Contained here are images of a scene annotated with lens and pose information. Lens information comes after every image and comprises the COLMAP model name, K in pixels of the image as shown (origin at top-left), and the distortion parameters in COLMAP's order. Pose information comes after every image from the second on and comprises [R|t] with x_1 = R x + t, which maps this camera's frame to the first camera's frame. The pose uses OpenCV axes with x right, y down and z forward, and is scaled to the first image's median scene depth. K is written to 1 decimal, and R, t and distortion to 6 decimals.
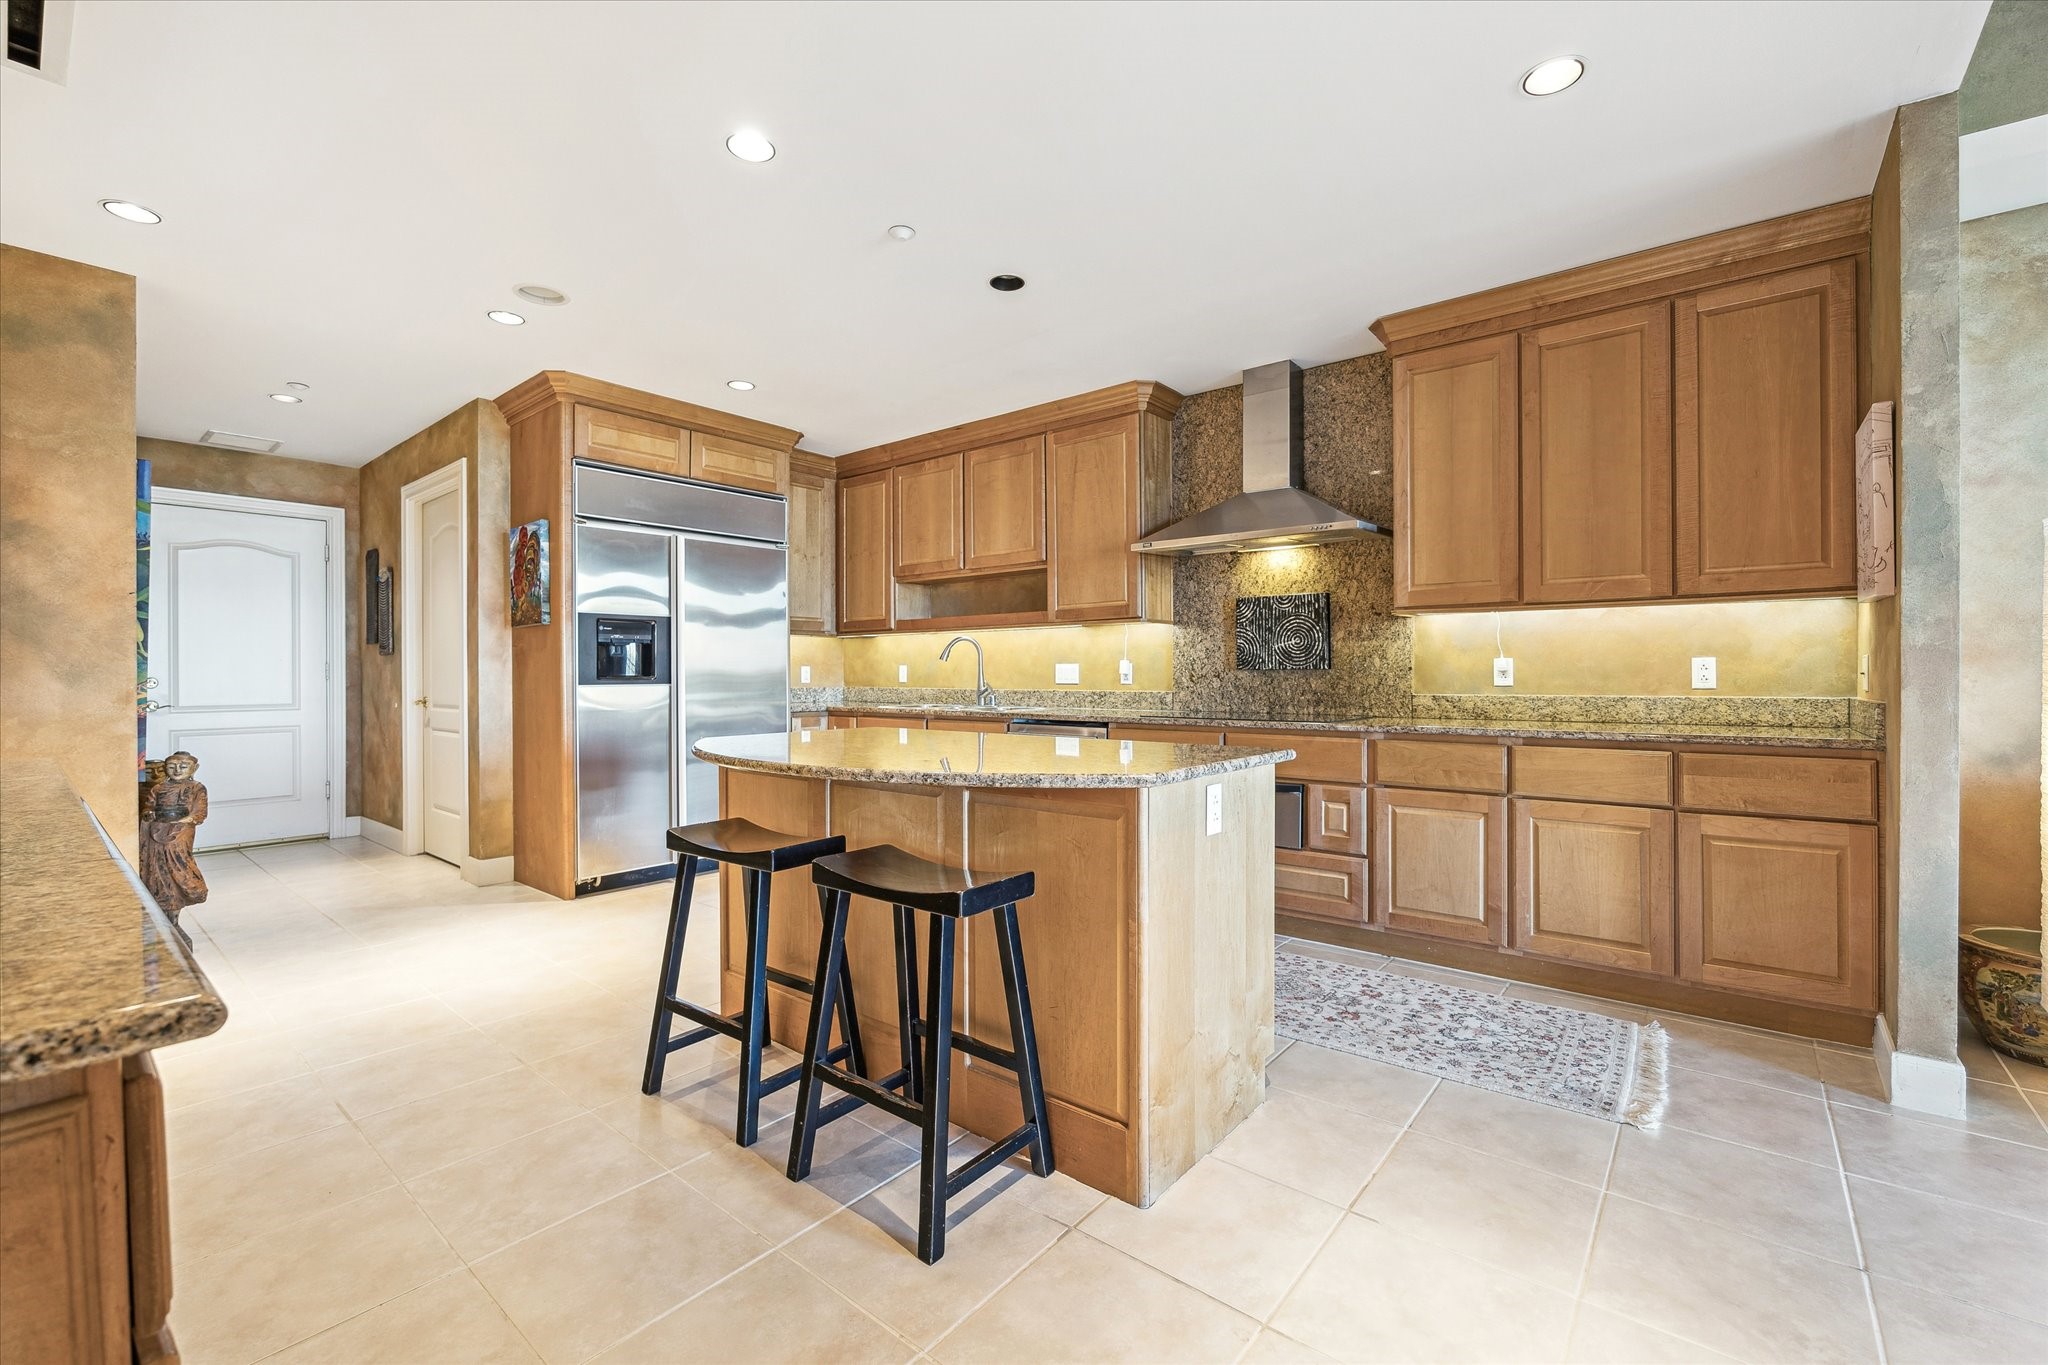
lens RADIAL K [[855.1, 0, 1037.8], [0, 855.1, 673.7], [0, 0, 1]] dist [-0.000148, -0.000062]
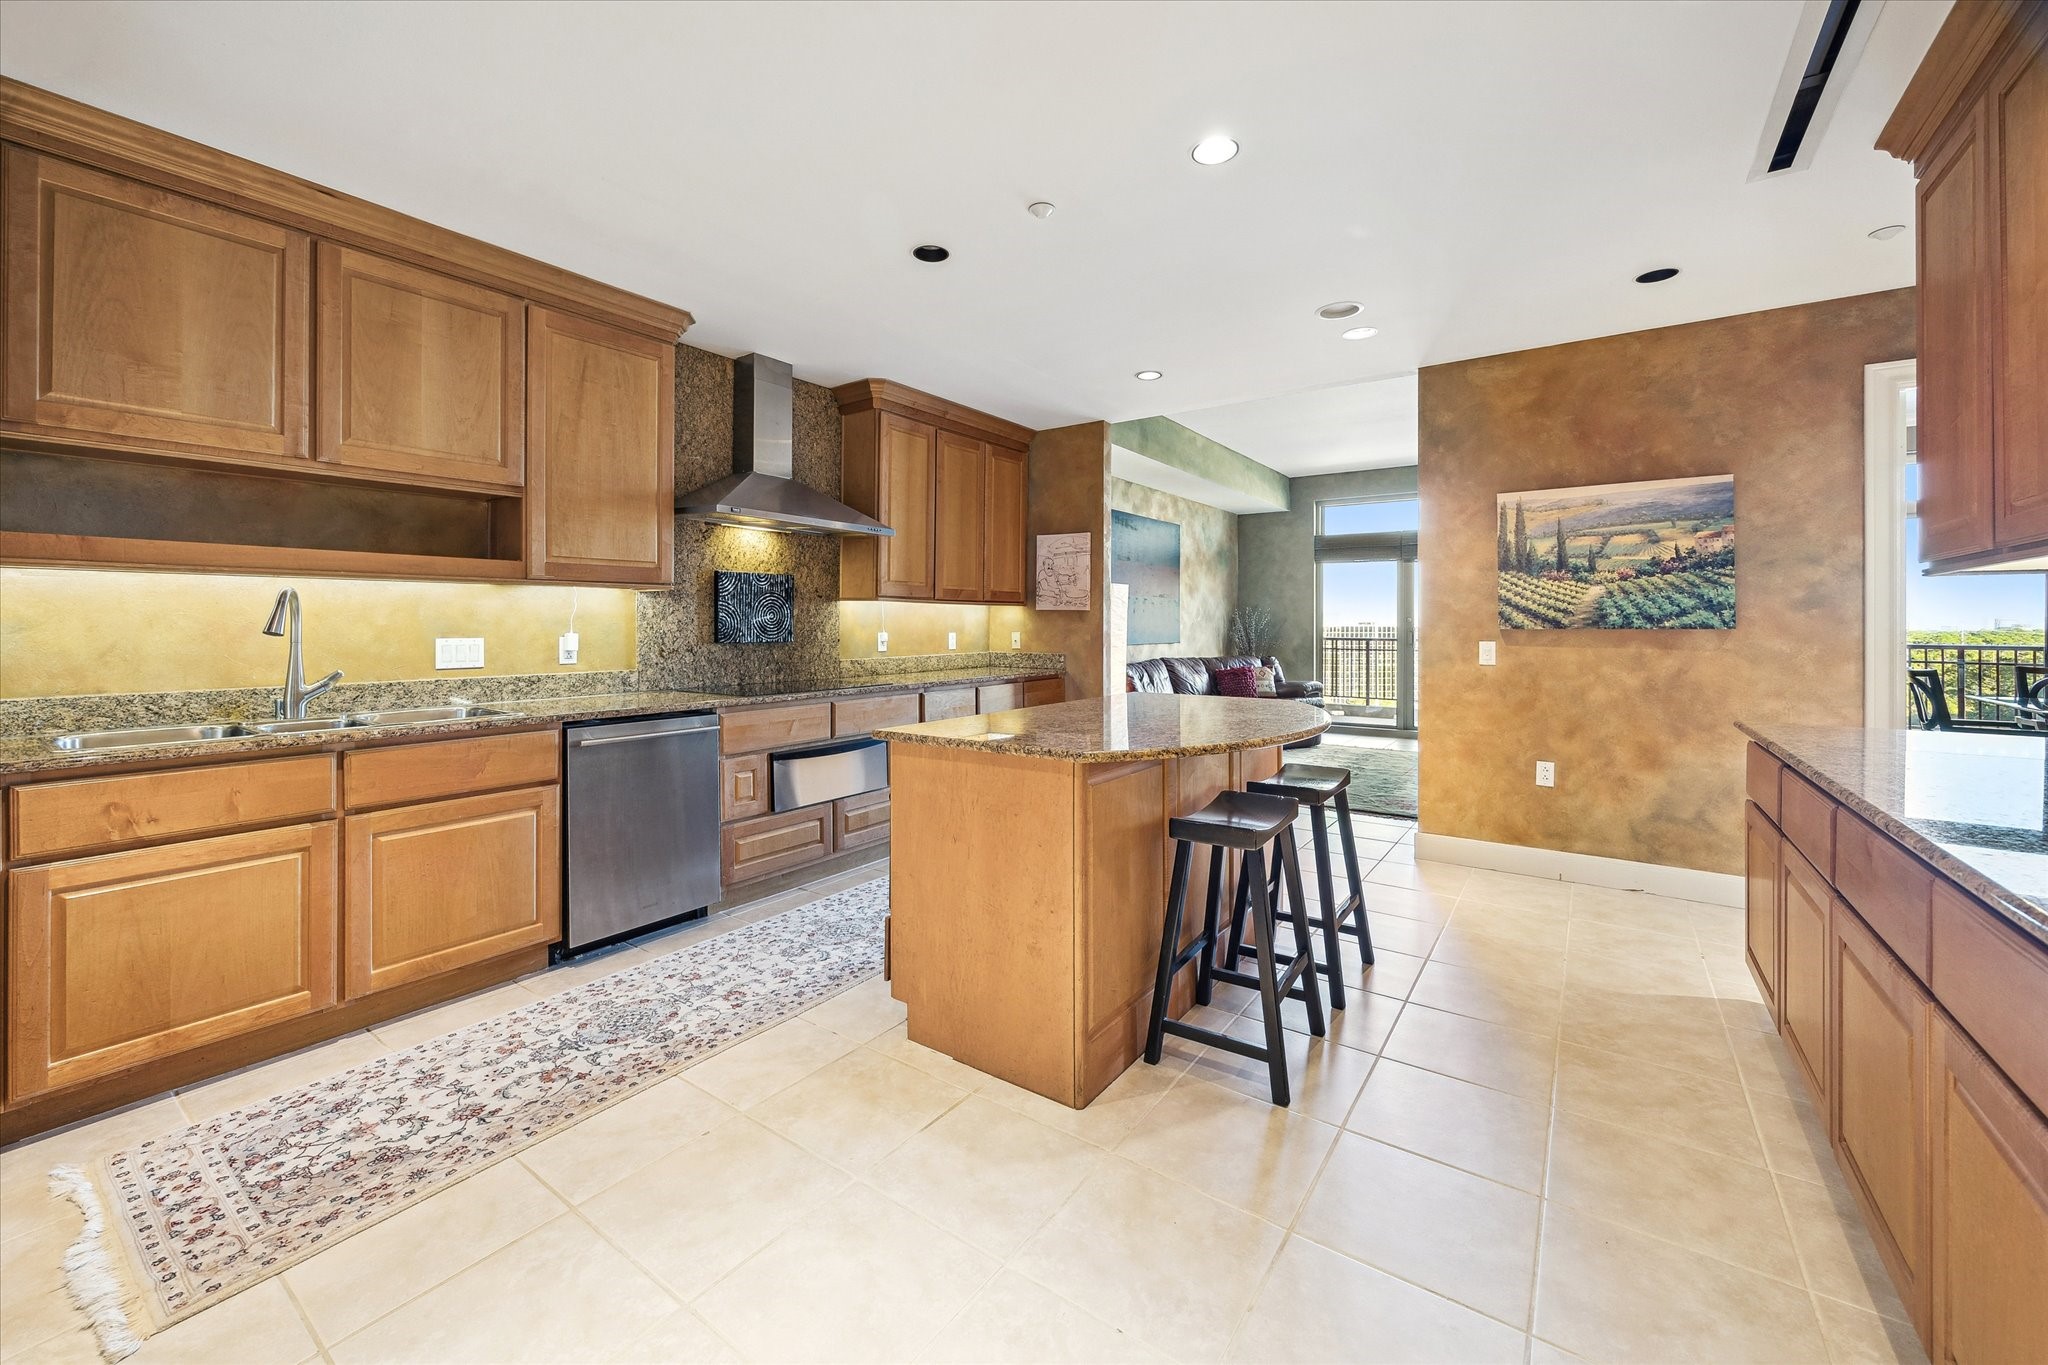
lens RADIAL K [[819.8, 0, 1016.1], [0, 819.8, 647.2], [0, 0, 1]] dist [0.000061, 0.000001]
pose [[-0.058549, -0.024997, 0.997972, -0.731346], [0.000935, 0.999685, 0.025095, -0.023486], [-0.998284, 0.002402, -0.058507, 0.710056]]
